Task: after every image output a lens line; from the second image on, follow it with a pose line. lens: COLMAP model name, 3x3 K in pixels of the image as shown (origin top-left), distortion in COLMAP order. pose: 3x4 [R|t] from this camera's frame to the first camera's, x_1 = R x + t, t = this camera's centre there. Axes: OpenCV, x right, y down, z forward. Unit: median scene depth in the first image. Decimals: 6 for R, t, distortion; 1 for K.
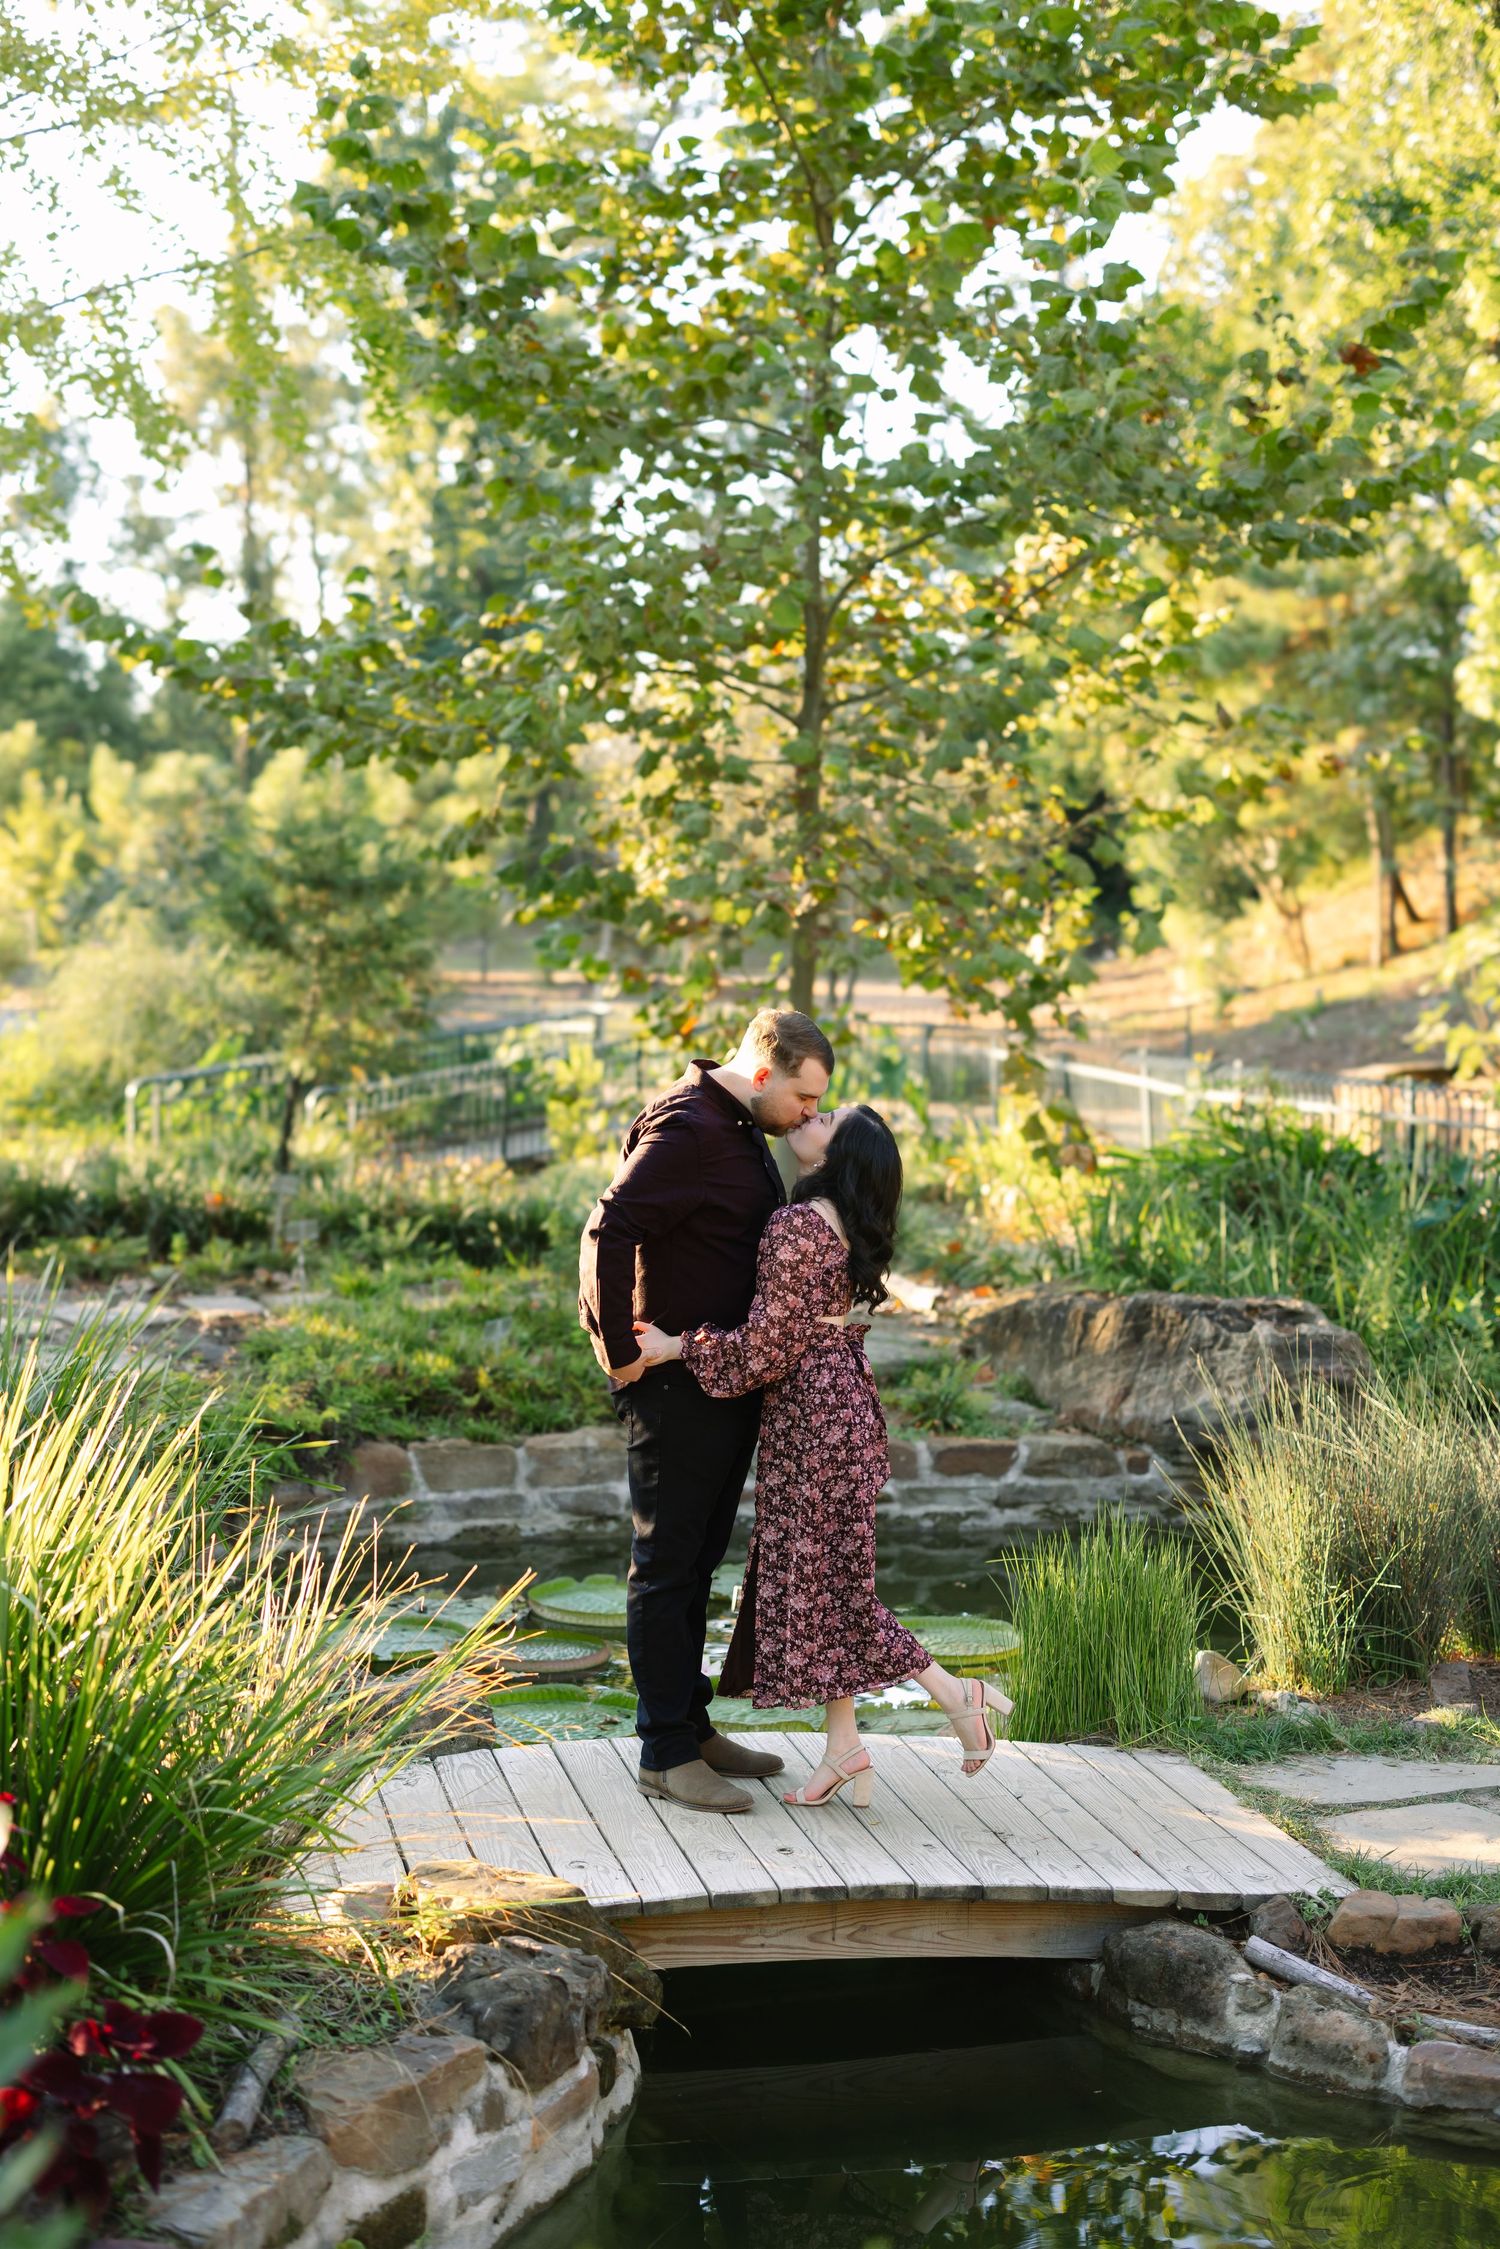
lens RADIAL K [[3269.1, 0, 750.0], [0, 3269.1, 1124.5], [0, 0, 1]] dist [-0.002351, 0.129872]
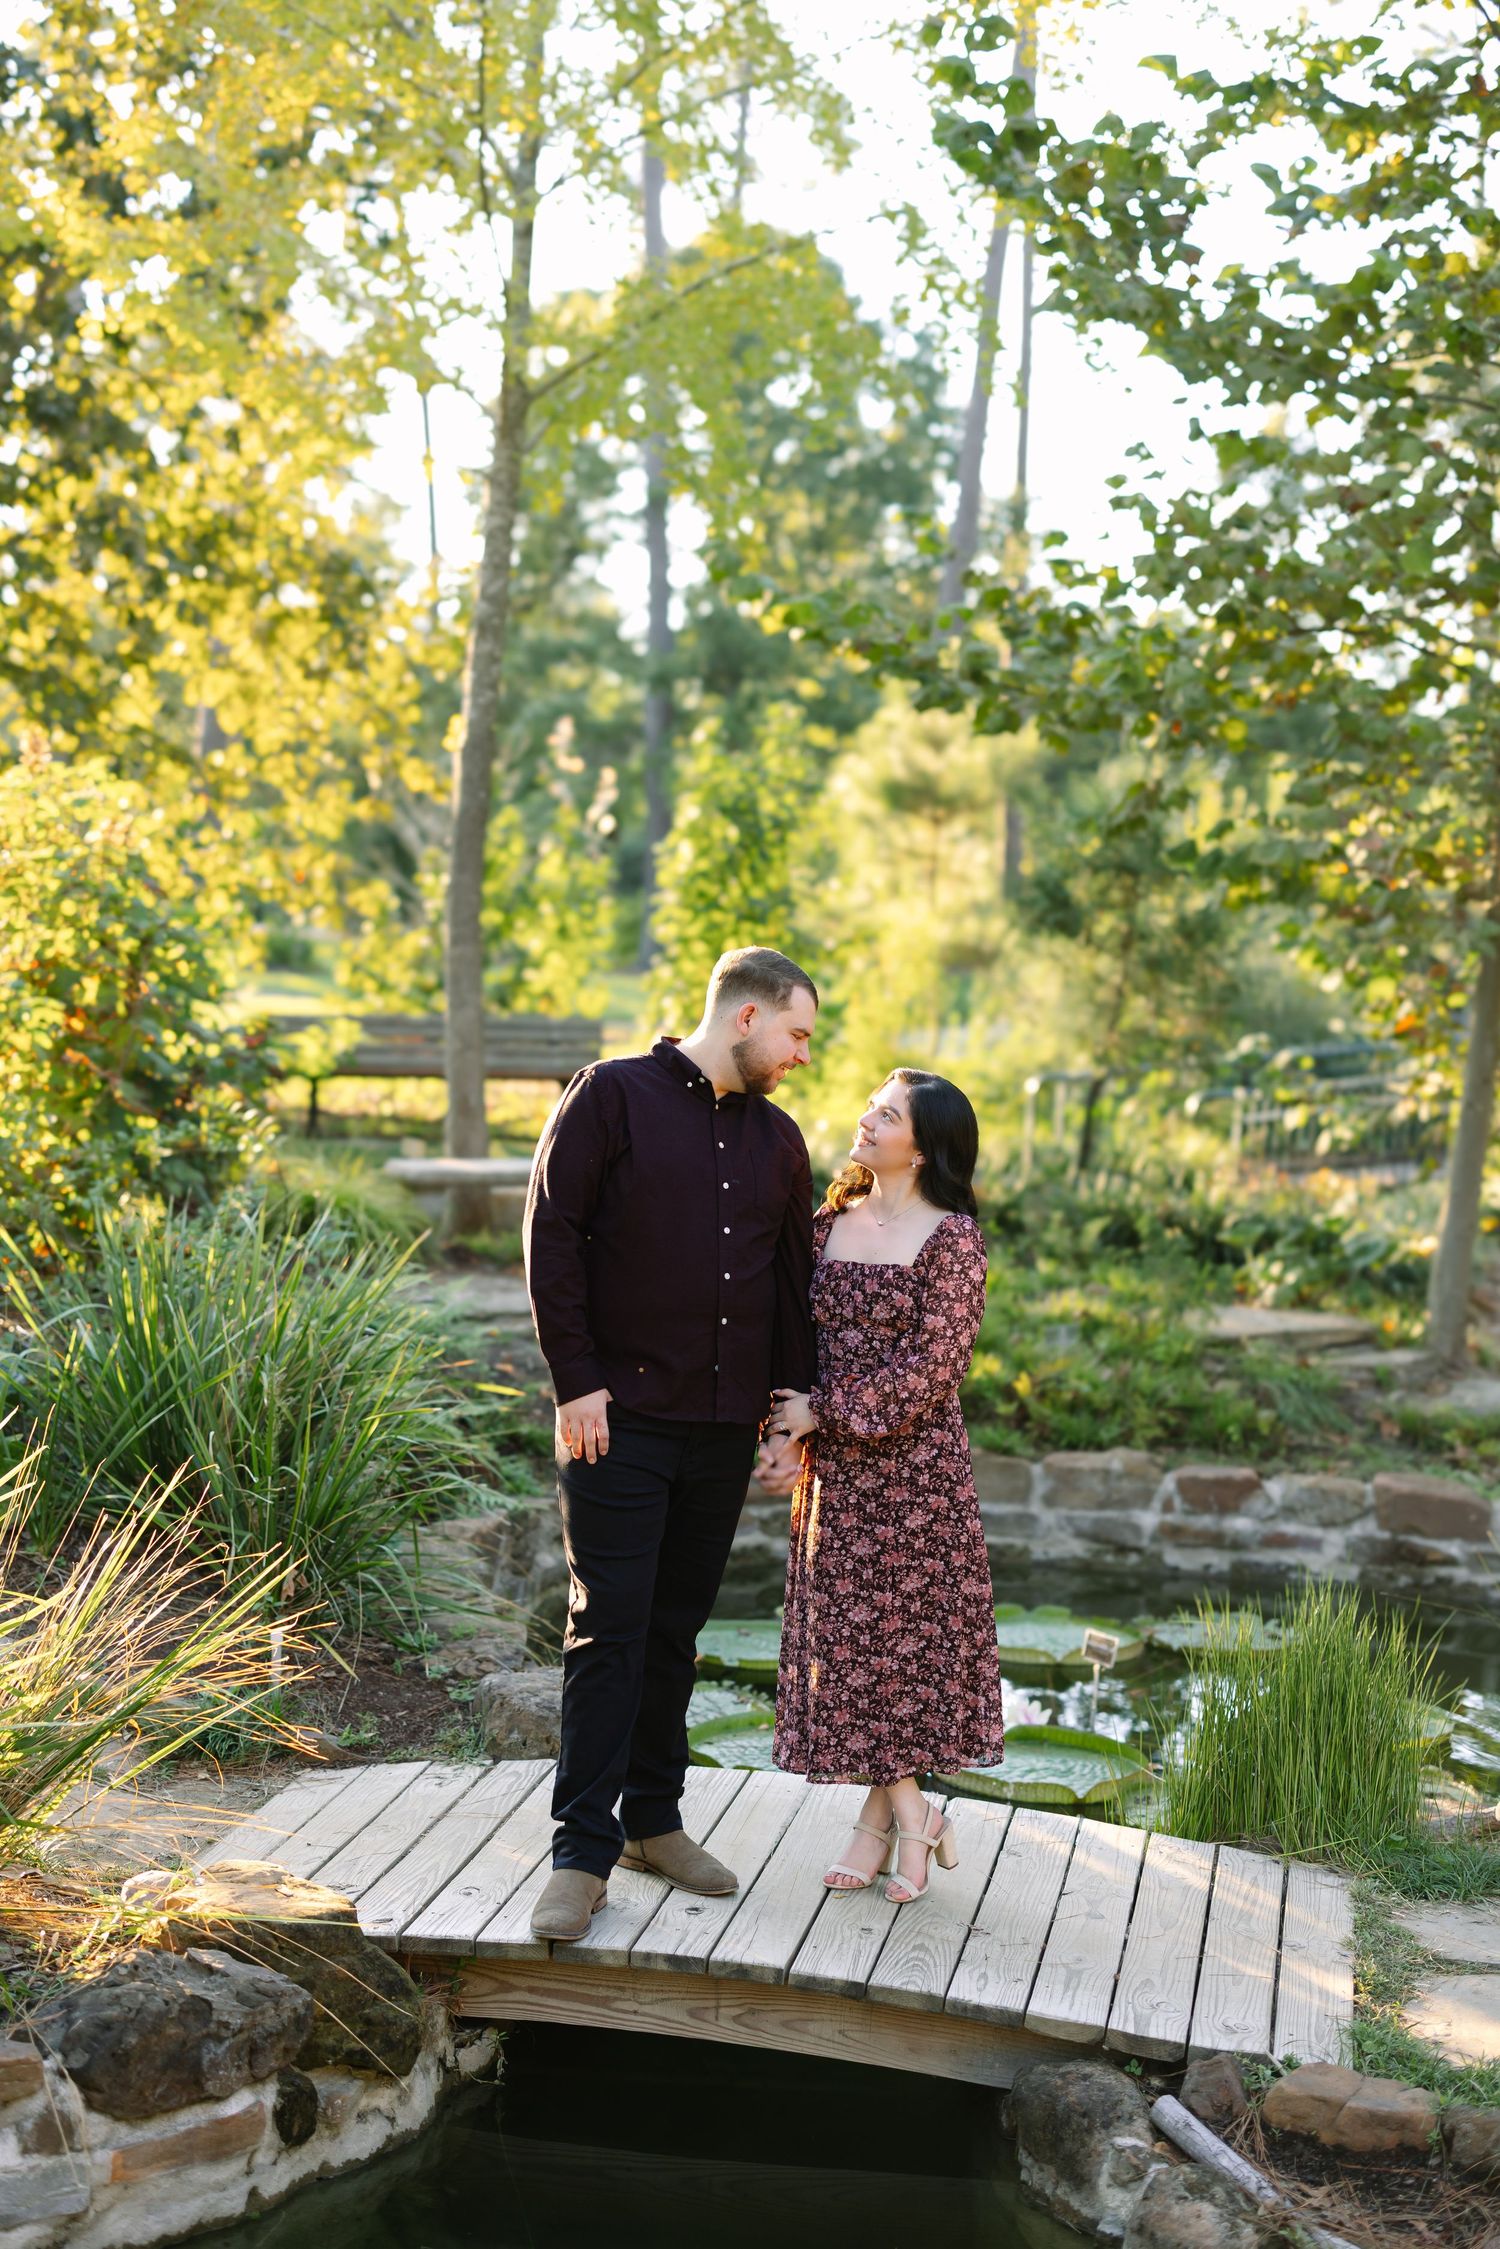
lens RADIAL K [[3269.1, 0, 750.0], [0, 3269.1, 1124.5], [0, 0, 1]] dist [-0.002351, 0.129872]
pose [[0.913245, 0.050165, -0.404310, 0.377372], [-0.053196, 0.998577, 0.003740, 0.006669], [0.403922, 0.018092, 0.914614, 0.200400]]
